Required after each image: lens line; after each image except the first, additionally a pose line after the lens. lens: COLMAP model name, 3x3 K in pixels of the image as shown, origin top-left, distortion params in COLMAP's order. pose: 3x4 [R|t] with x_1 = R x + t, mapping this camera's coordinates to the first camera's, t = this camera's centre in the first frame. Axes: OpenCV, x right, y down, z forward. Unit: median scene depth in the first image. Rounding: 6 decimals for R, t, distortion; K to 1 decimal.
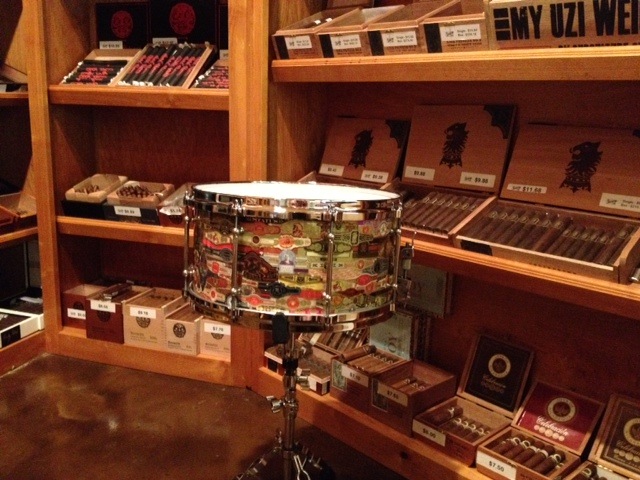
lens RADIAL K [[582.7, 0, 320.0], [0, 582.7, 240.0], [0, 0, 1]] dist [0.122840, -0.009139]
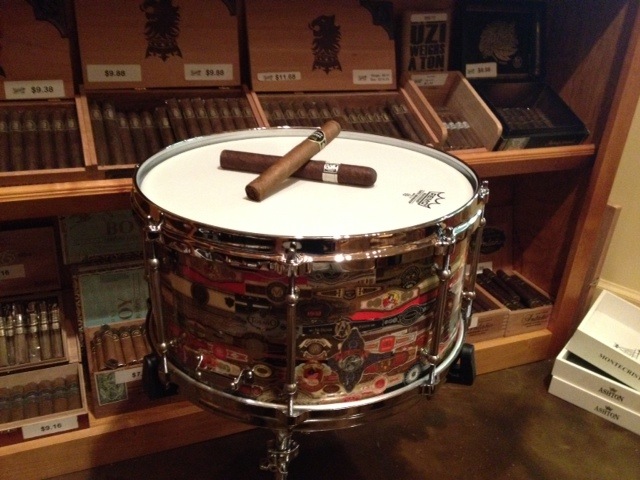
lens RADIAL K [[582.7, 0, 320.0], [0, 582.7, 240.0], [0, 0, 1]] dist [0.122840, -0.009139]
pose [[0.418249, -0.419741, 0.805534, -0.424344], [0.165091, 0.907185, 0.386990, -0.191025], [-0.893204, -0.028872, 0.448725, 0.535065]]
